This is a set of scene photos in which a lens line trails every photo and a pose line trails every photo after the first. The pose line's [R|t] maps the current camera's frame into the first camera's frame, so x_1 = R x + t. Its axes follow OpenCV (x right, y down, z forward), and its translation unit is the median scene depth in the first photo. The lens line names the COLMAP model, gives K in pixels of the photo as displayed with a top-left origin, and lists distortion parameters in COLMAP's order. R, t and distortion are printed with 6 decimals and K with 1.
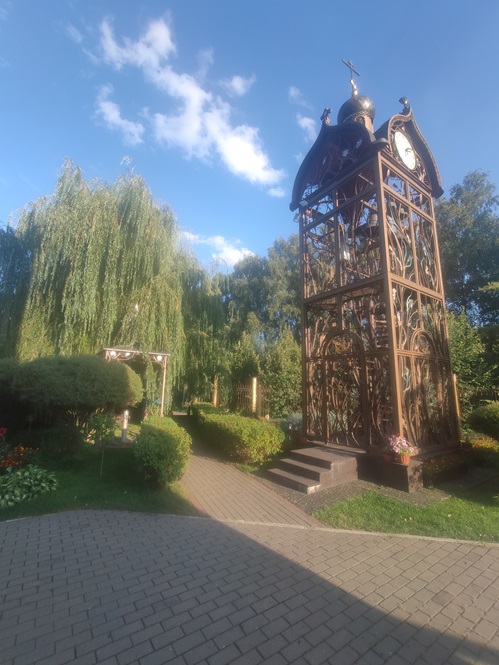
lens RADIAL K [[294.8, 0, 245.9], [0, 294.8, 330.8], [0, 0, 1]] dist [-0.004085, -0.000466]
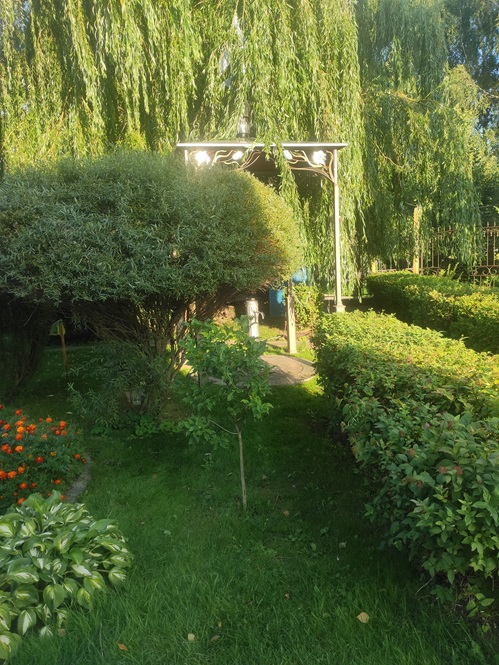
lens RADIAL K [[506.3, 0, 251.1], [0, 506.3, 331.0], [0, 0, 1]] dist [0.008913, -0.003957]
pose [[0.947766, -0.030218, -0.317532, -0.195097], [0.138044, 0.936302, 0.322927, 0.086520], [0.287548, -0.349893, 0.891567, 0.368408]]
